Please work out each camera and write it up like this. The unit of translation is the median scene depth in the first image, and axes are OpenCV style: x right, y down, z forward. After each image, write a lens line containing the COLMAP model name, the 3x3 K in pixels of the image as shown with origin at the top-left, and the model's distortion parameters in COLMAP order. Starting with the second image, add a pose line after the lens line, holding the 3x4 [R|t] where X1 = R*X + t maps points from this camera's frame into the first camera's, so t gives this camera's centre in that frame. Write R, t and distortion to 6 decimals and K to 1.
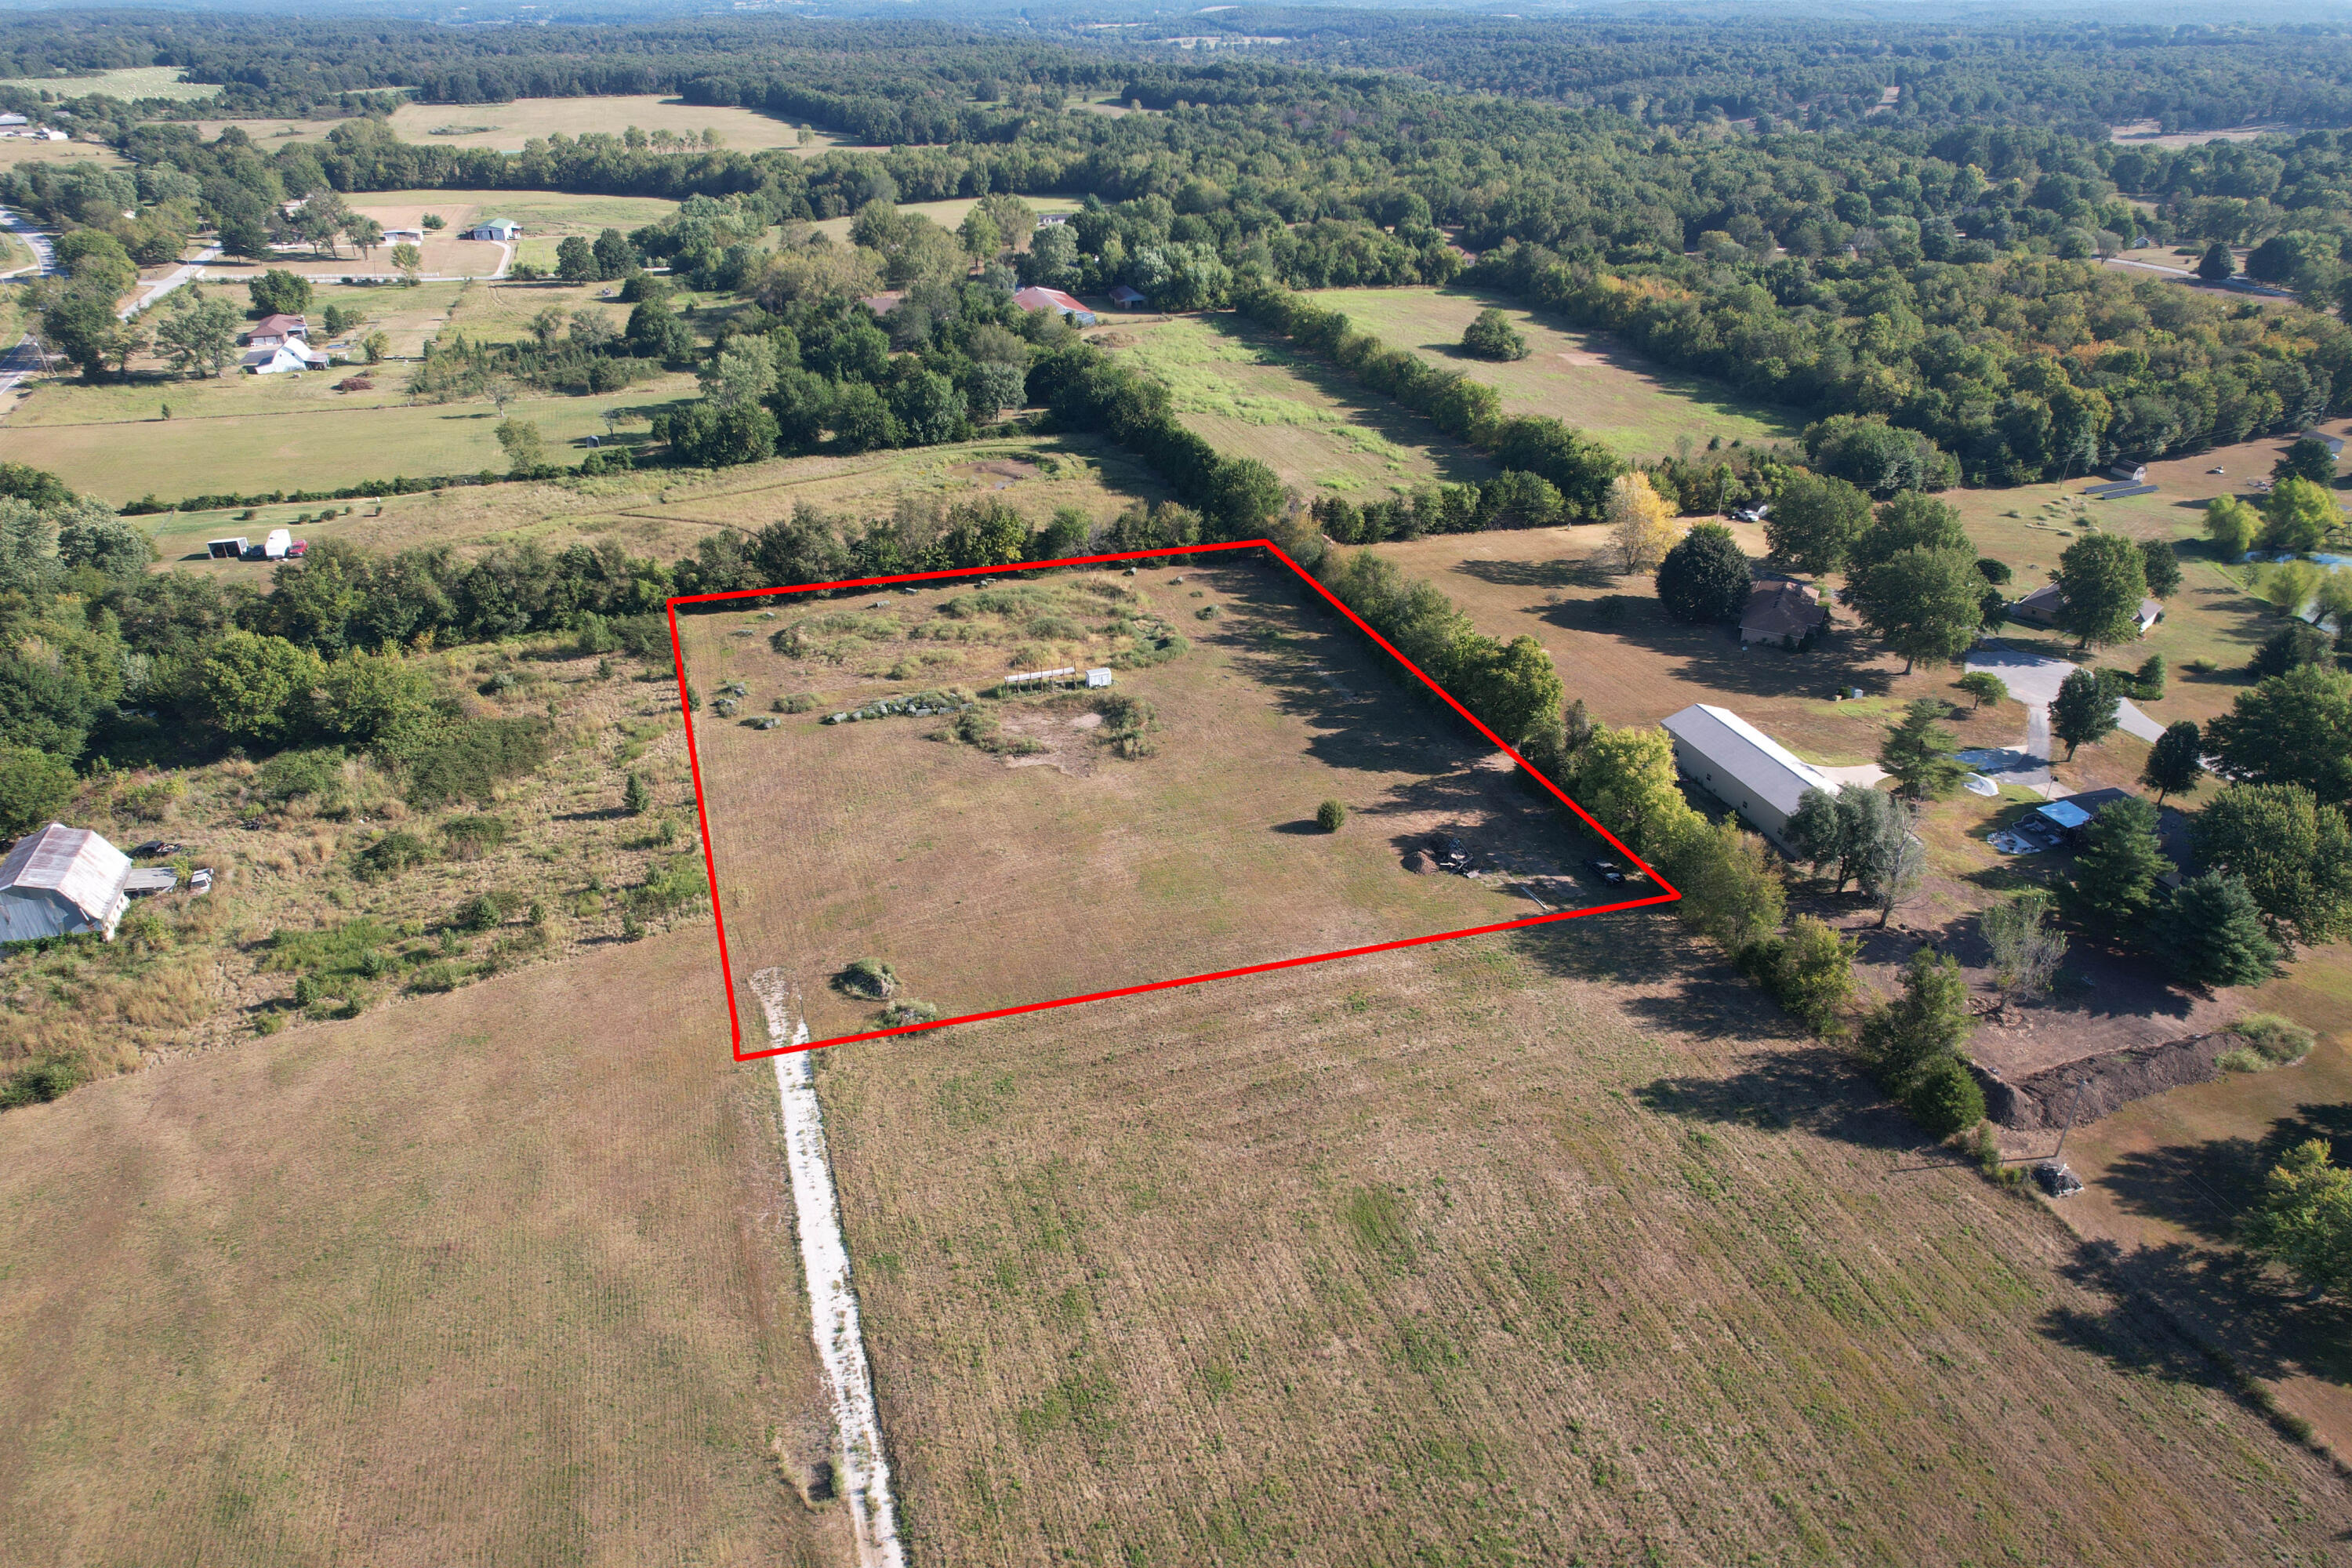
lens RADIAL K [[1505.3, 0, 1176.8], [0, 1505.3, 766.8], [0, 0, 1]] dist [-0.076642, 0.065208]
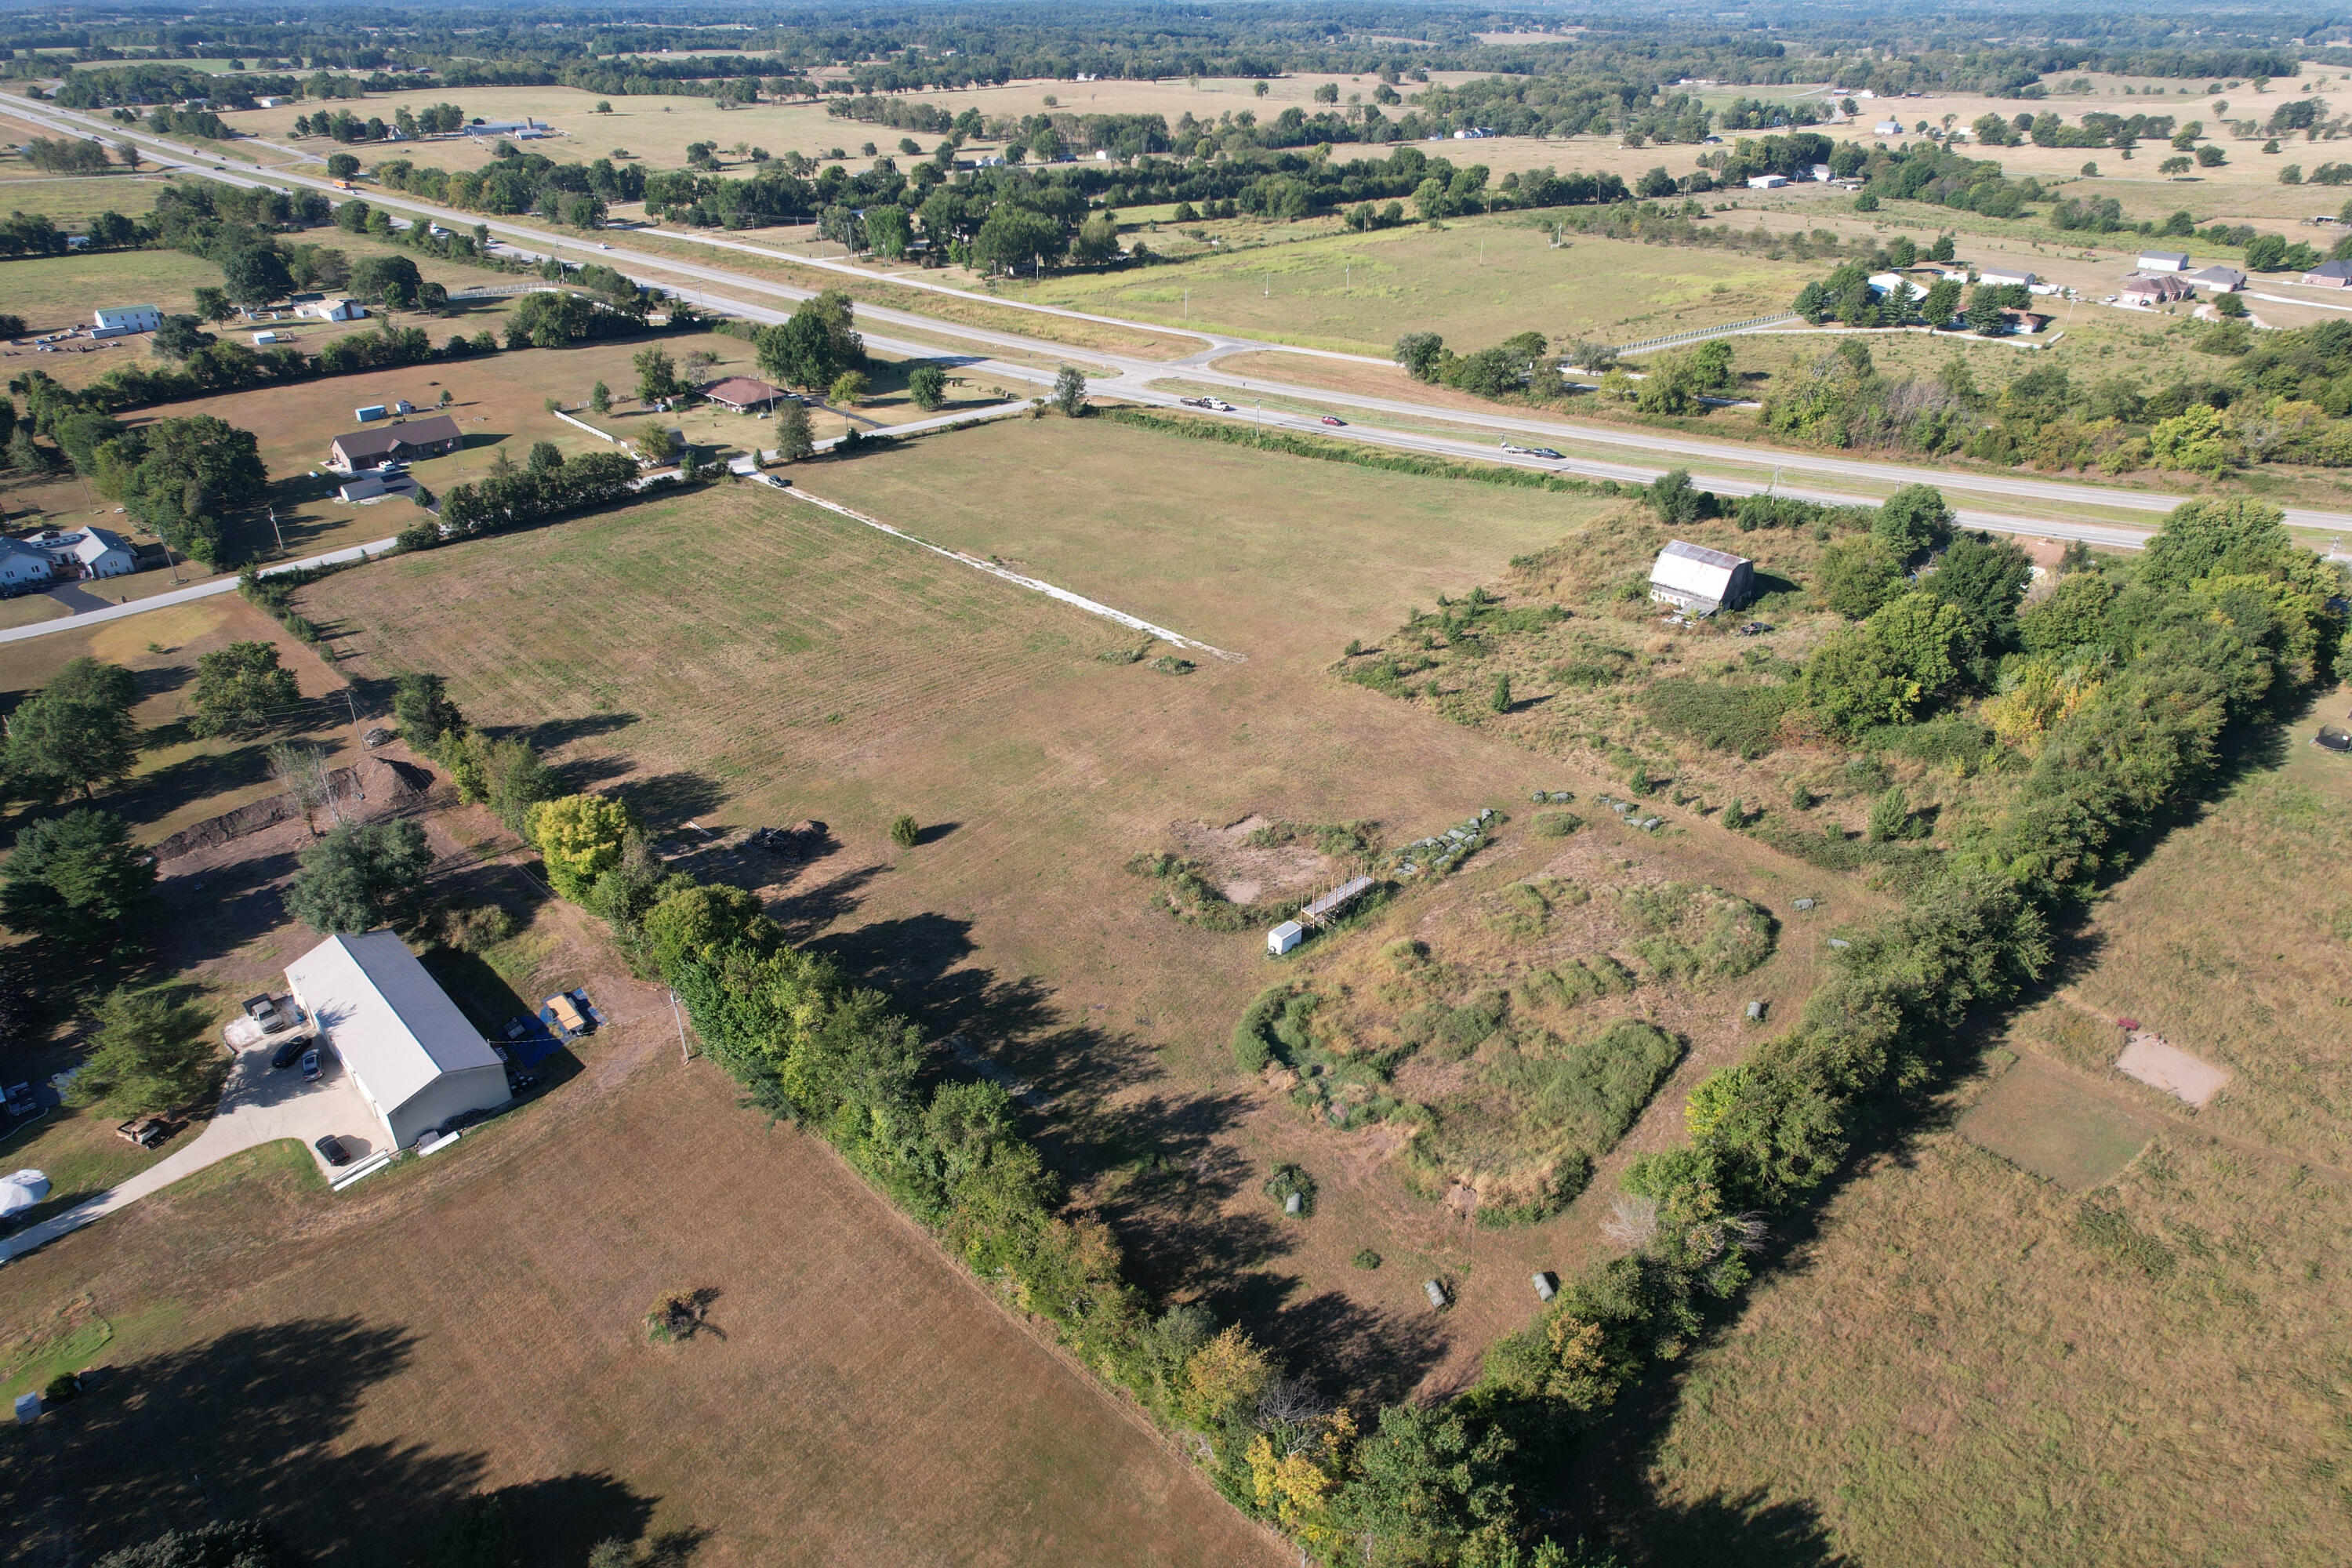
lens RADIAL K [[1505.3, 0, 1183.4], [0, 1505.3, 781.7], [0, 0, 1]] dist [-0.076642, 0.065208]
pose [[-0.899882, 0.208874, -0.382862, 0.236870], [-0.205388, 0.571460, 0.794512, -0.619934], [0.384743, 0.793603, -0.471347, 1.156668]]
